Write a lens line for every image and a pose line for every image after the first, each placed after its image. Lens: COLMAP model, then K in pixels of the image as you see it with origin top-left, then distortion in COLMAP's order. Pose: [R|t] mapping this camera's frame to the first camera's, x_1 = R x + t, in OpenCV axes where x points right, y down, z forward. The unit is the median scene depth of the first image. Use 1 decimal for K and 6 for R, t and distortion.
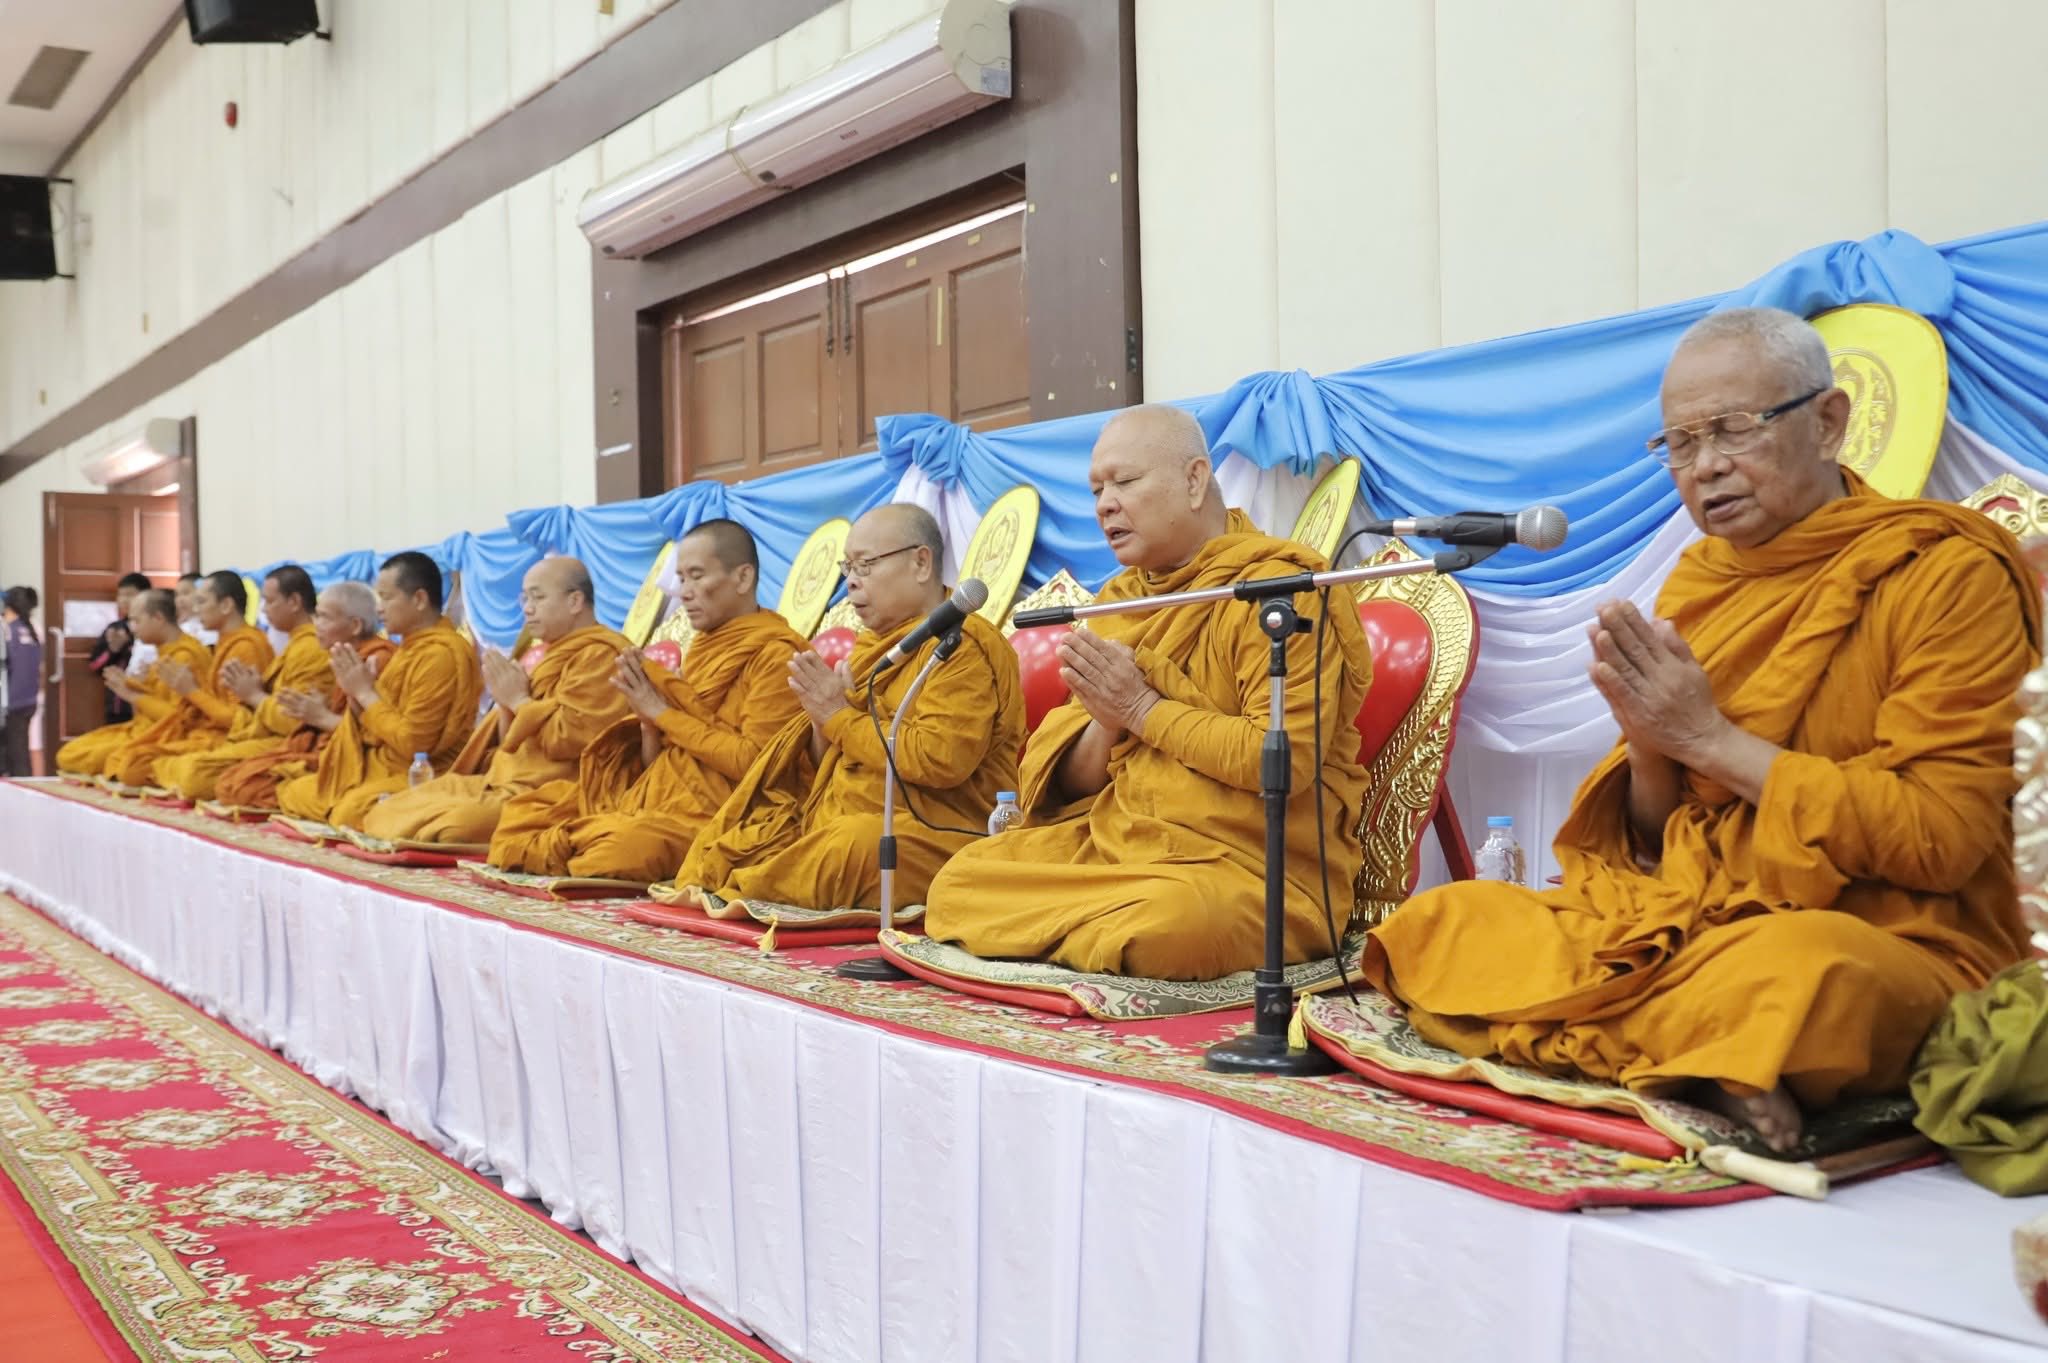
lens RADIAL K [[2226.4, 0, 1022.3], [0, 2226.4, 696.1], [0, 0, 1]] dist [0.032032, 0.000000]
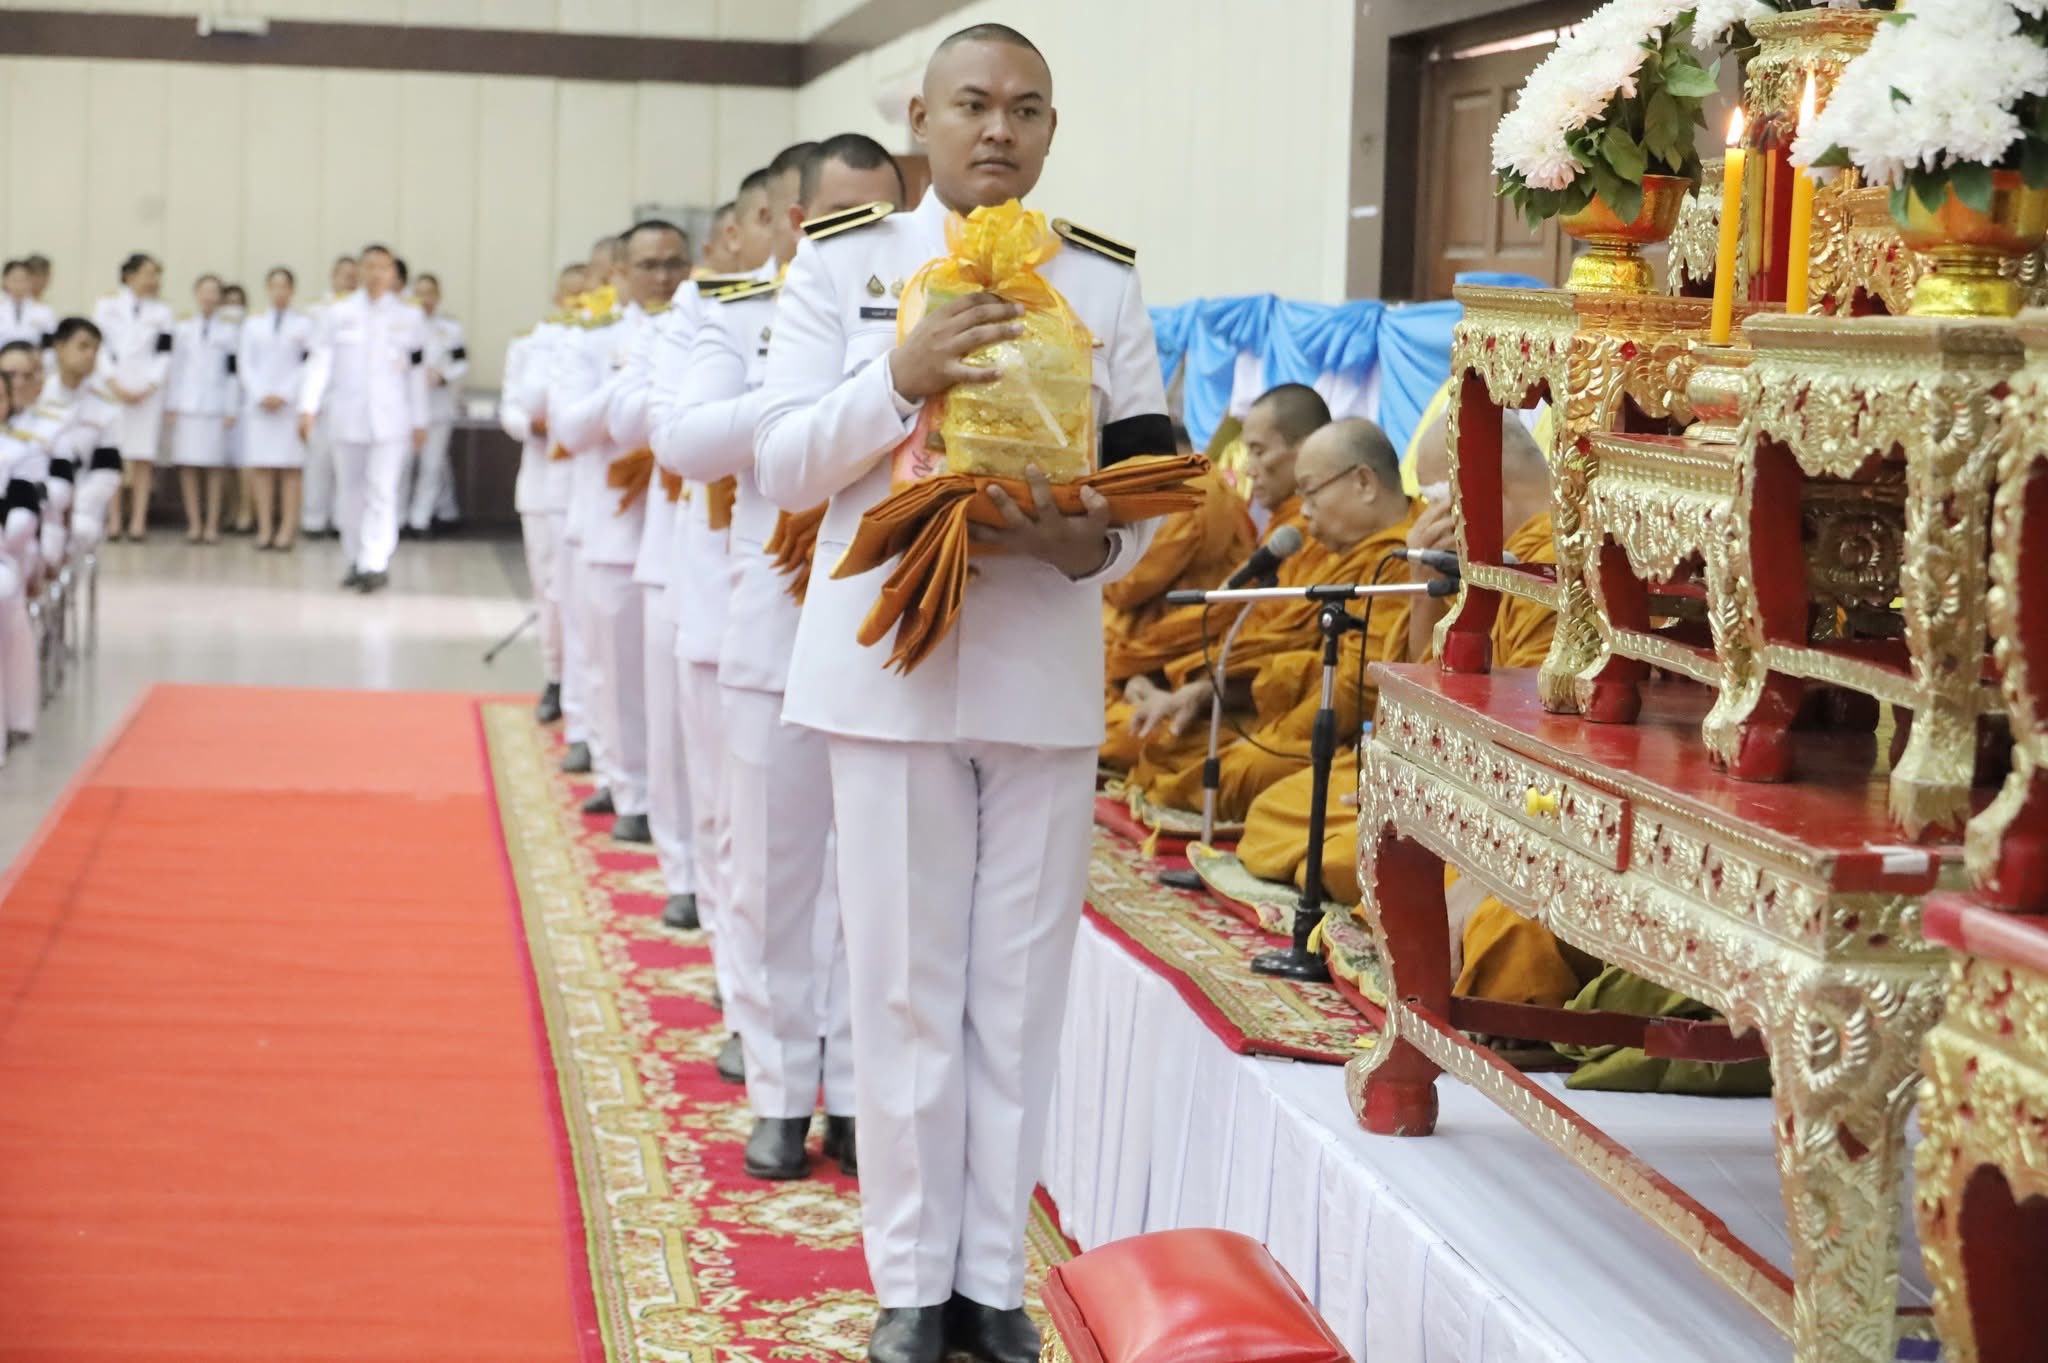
lens RADIAL K [[4777.8, 0, 1016.7], [0, 4777.8, 684.4], [0, 0, 1]] dist [-0.033987, 0.000000]
pose [[0.911244, 0.077079, -0.404590, 0.481336], [-0.046779, 0.995345, 0.084267, -0.099731], [0.409202, -0.057861, 0.910607, -0.698968]]
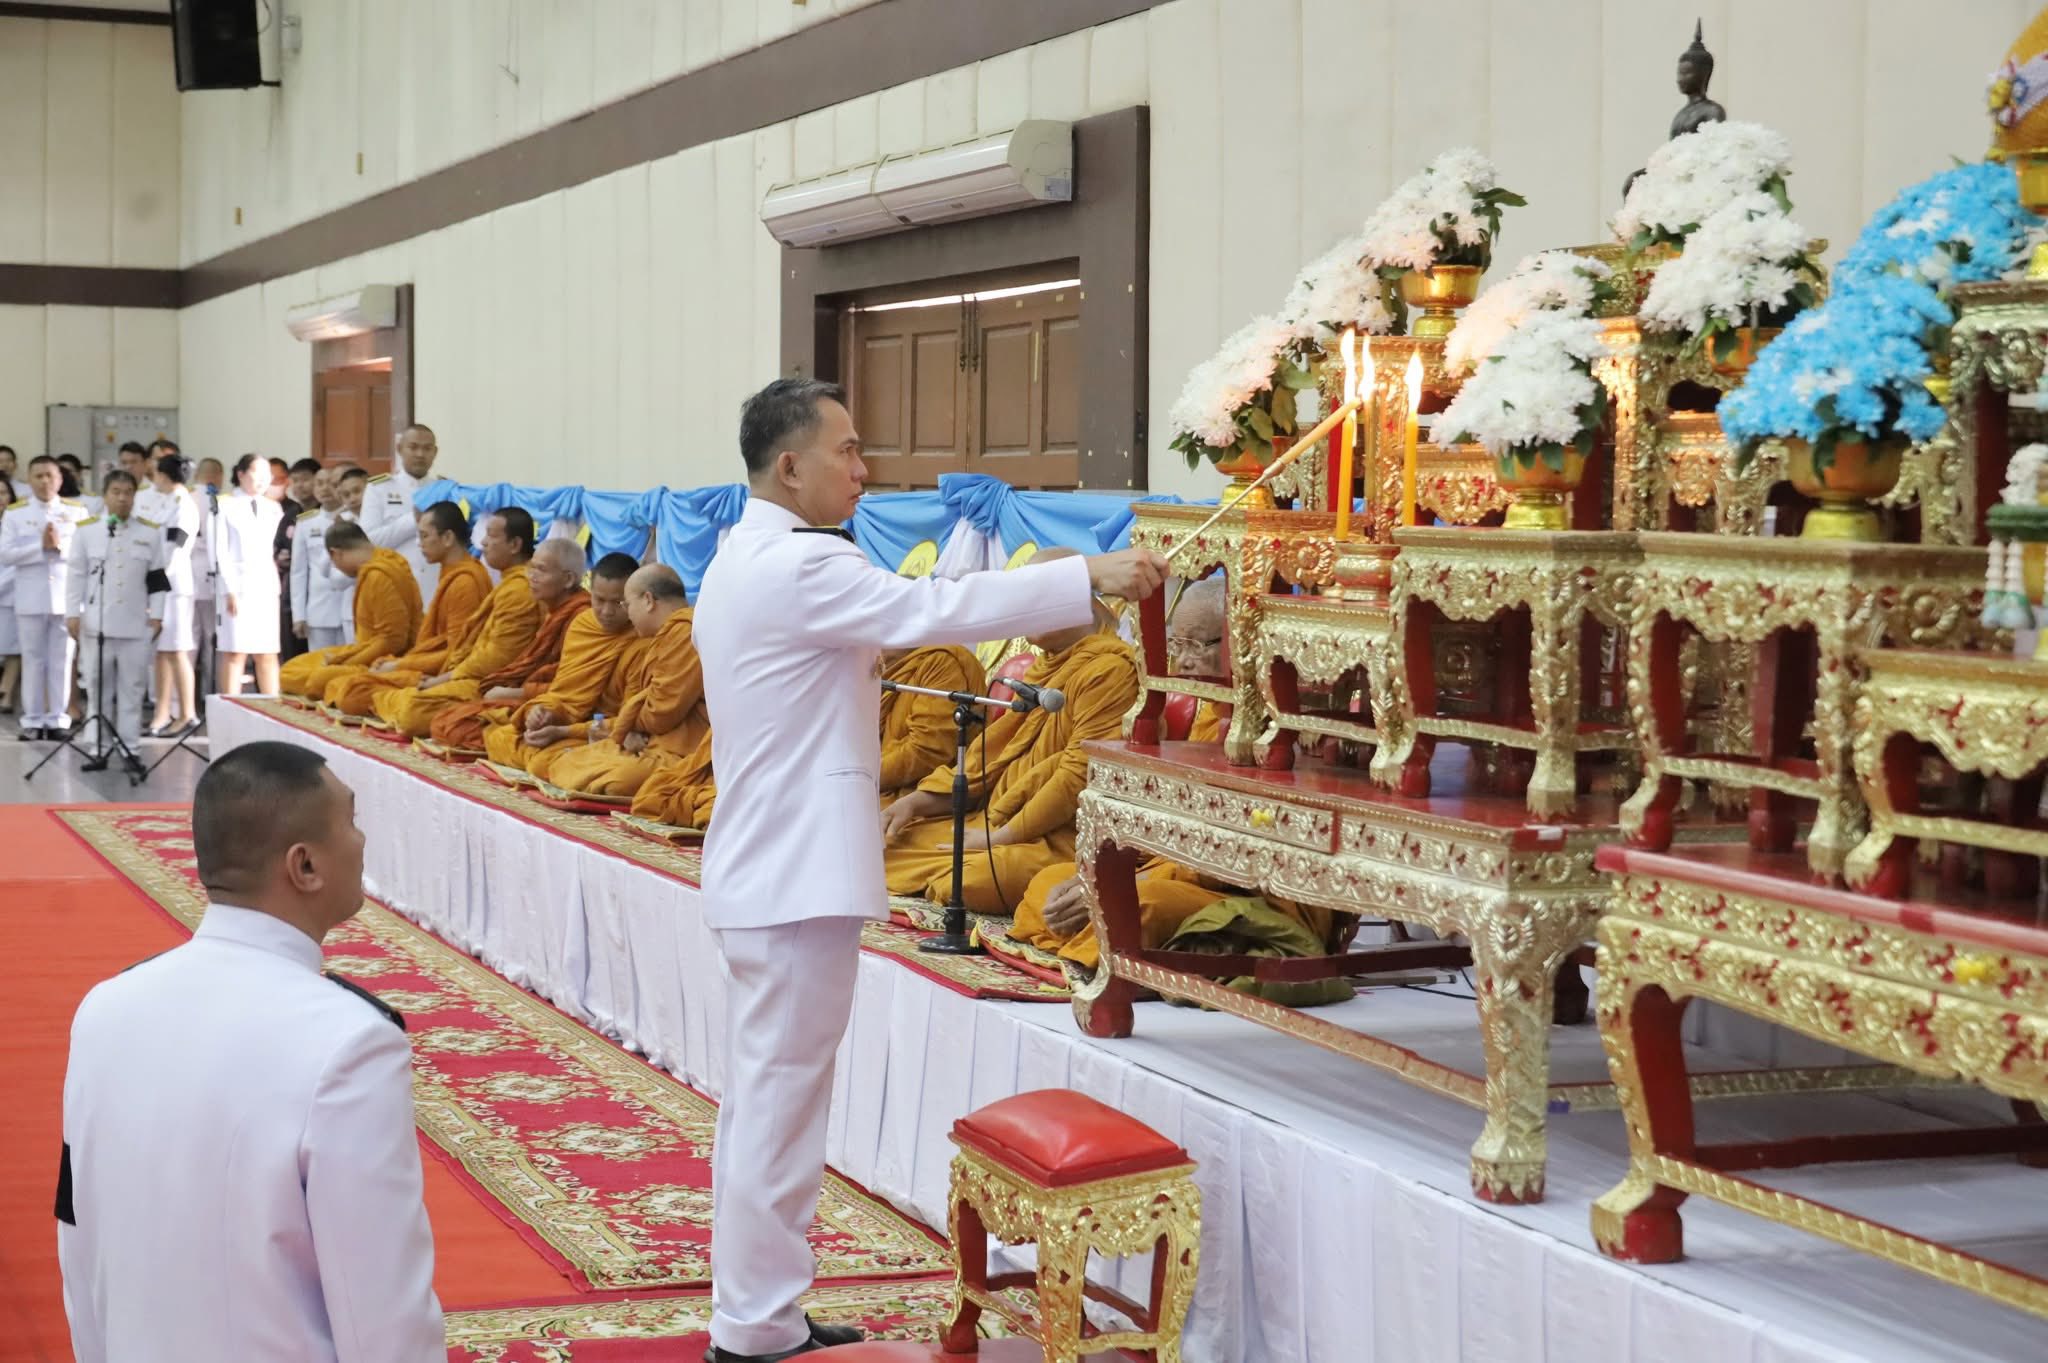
lens RADIAL K [[4215.6, 0, 1031.1], [0, 4215.6, 675.2], [0, 0, 1]] dist [0.058315, 0.000000]
pose [[0.979569, 0.037467, -0.197590, 0.399717], [-0.028012, 0.998334, 0.050435, -0.116085], [0.199150, -0.043870, 0.978987, -1.150975]]
